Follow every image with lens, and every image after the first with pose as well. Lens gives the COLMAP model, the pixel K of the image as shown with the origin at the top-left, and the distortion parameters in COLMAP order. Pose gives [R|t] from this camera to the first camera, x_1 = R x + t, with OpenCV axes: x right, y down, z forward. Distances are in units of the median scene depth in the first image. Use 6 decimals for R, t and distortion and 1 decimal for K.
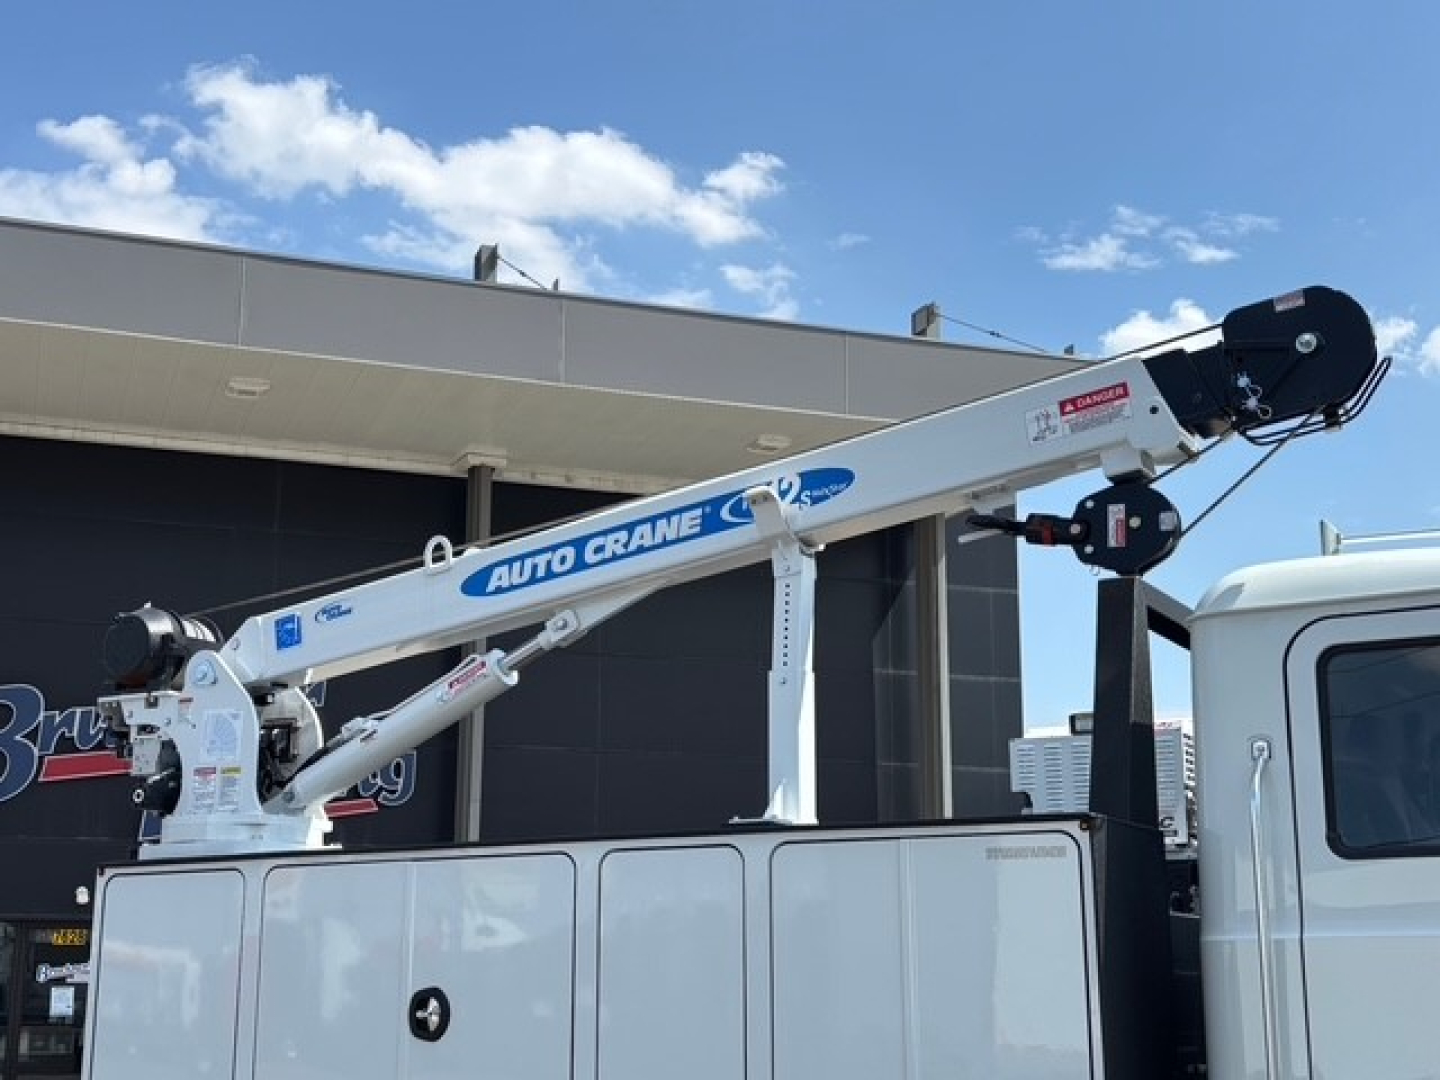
lens RADIAL K [[1919.5, 0, 720.0], [0, 1919.5, 540.0], [0, 0, 1]] dist [0.162675, -0.071739]
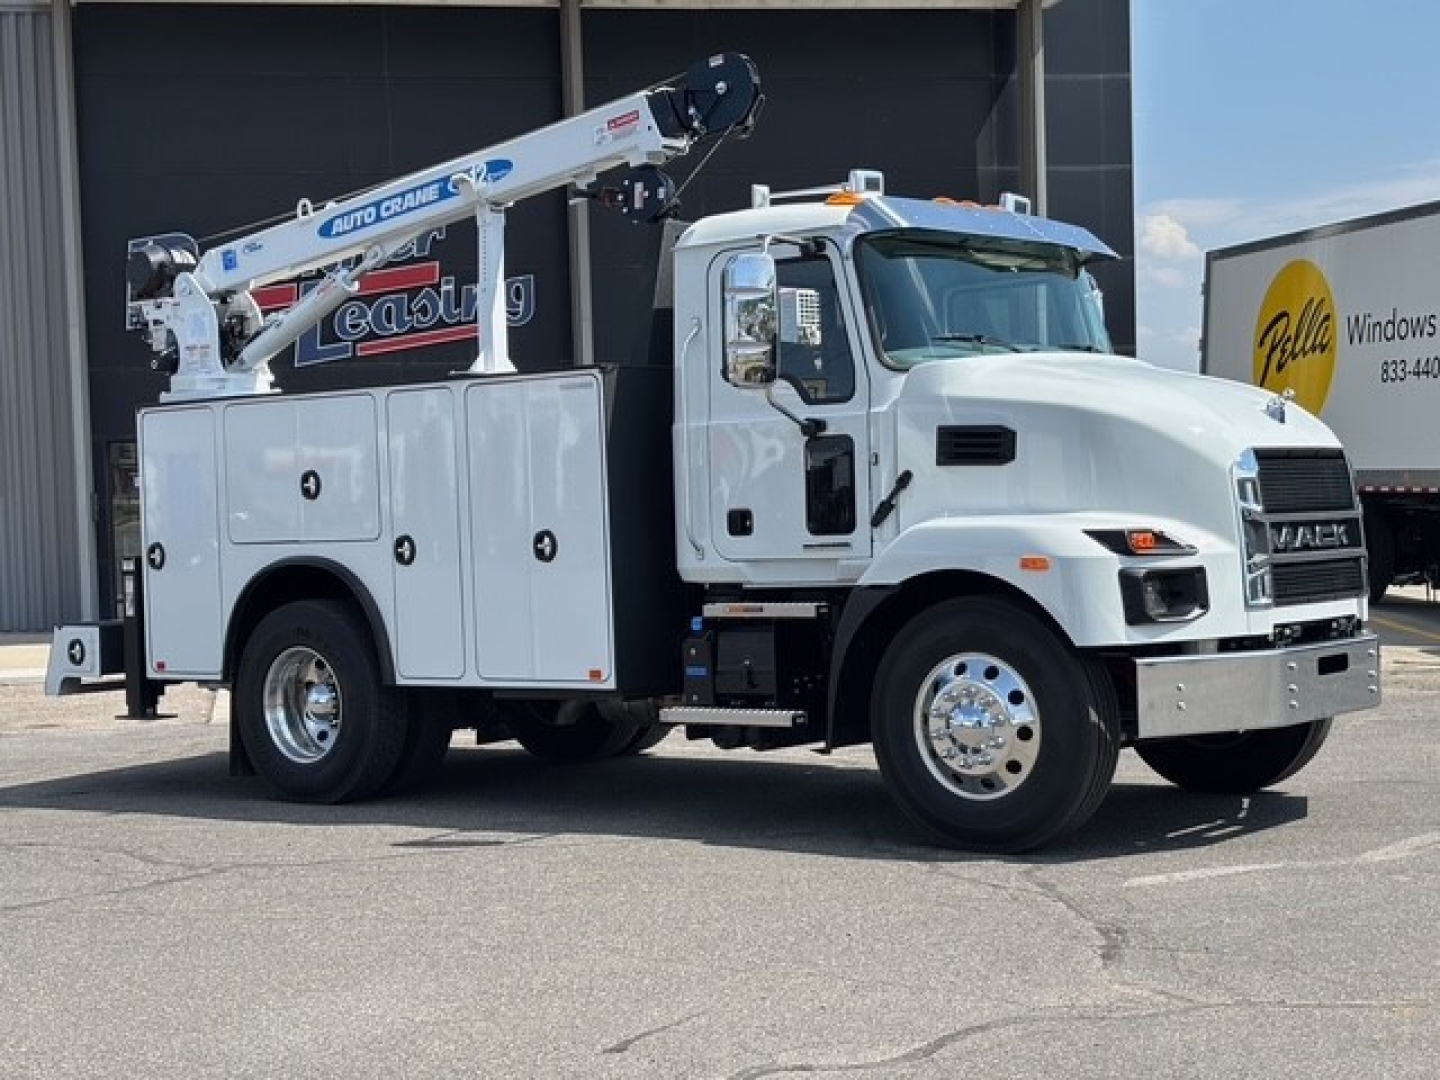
lens RADIAL K [[2368.0, 0, 720.0], [0, 2368.0, 540.0], [0, 0, 1]] dist [0.222433, -0.772430]
pose [[0.985412, -0.033902, -0.166773, 0.509780], [0.073449, 0.968711, 0.237073, -0.170871], [0.153517, -0.245864, 0.957070, -0.905926]]
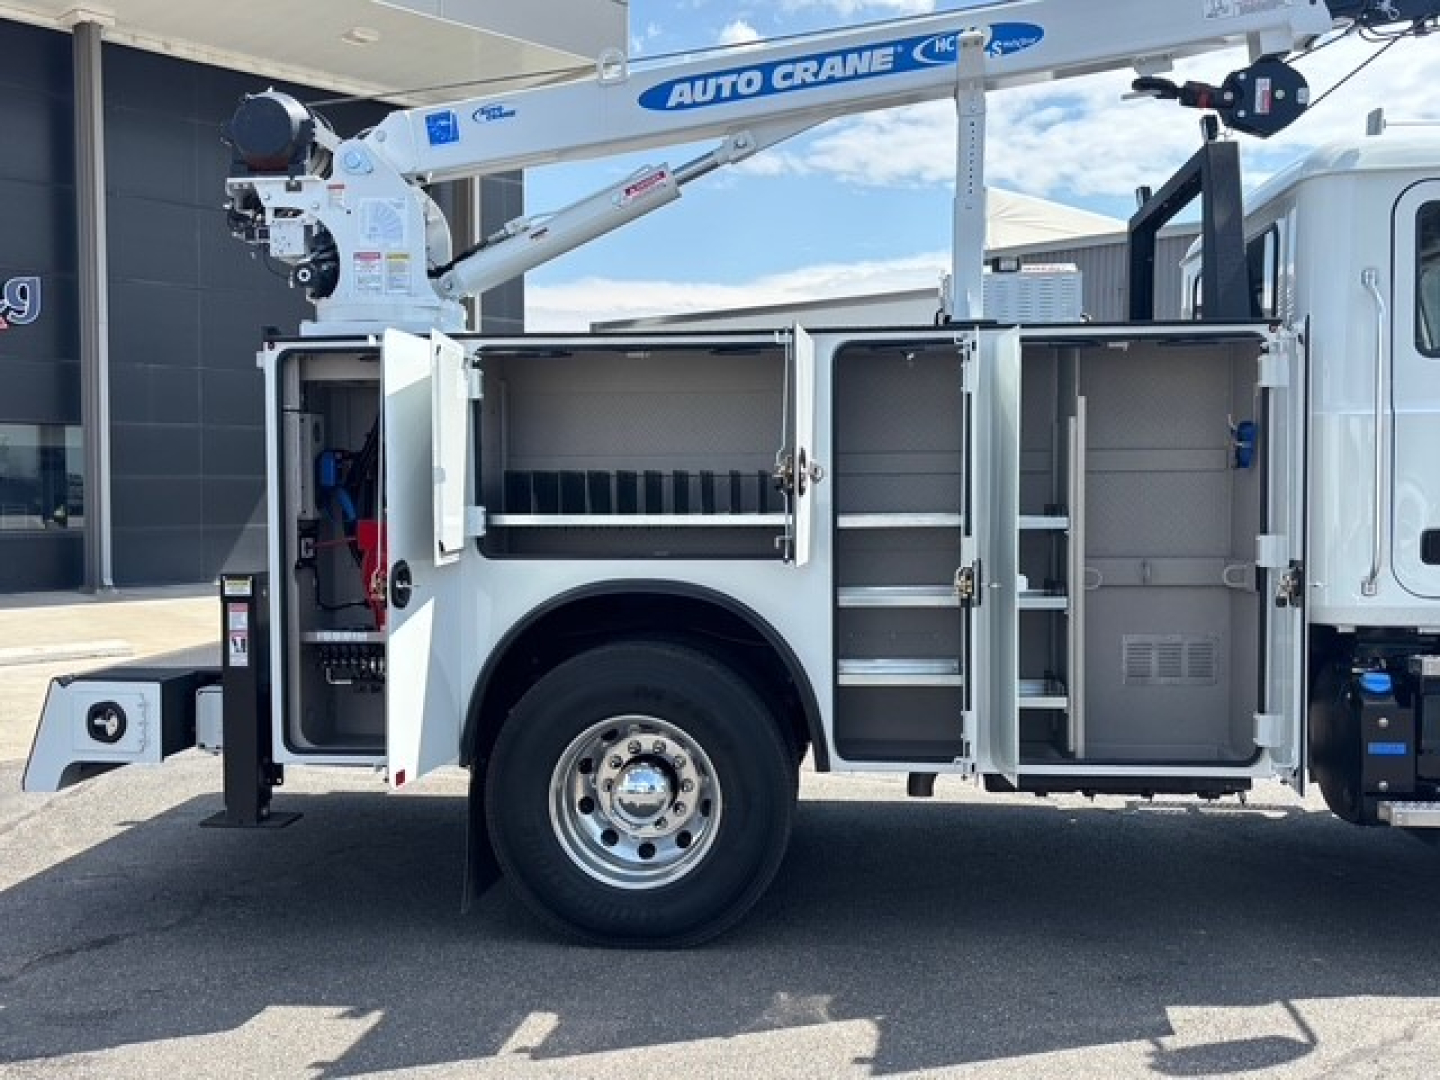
lens RADIAL K [[1383.1, 0, 720.0], [0, 1383.1, 540.0], [0, 0, 1]] dist [0.010197, 0.010190]
pose [[0.912673, -0.020999, 0.408152, -0.408062], [-0.087836, 0.965263, 0.246073, 0.066504], [-0.399141, -0.260435, 0.879125, 0.218396]]
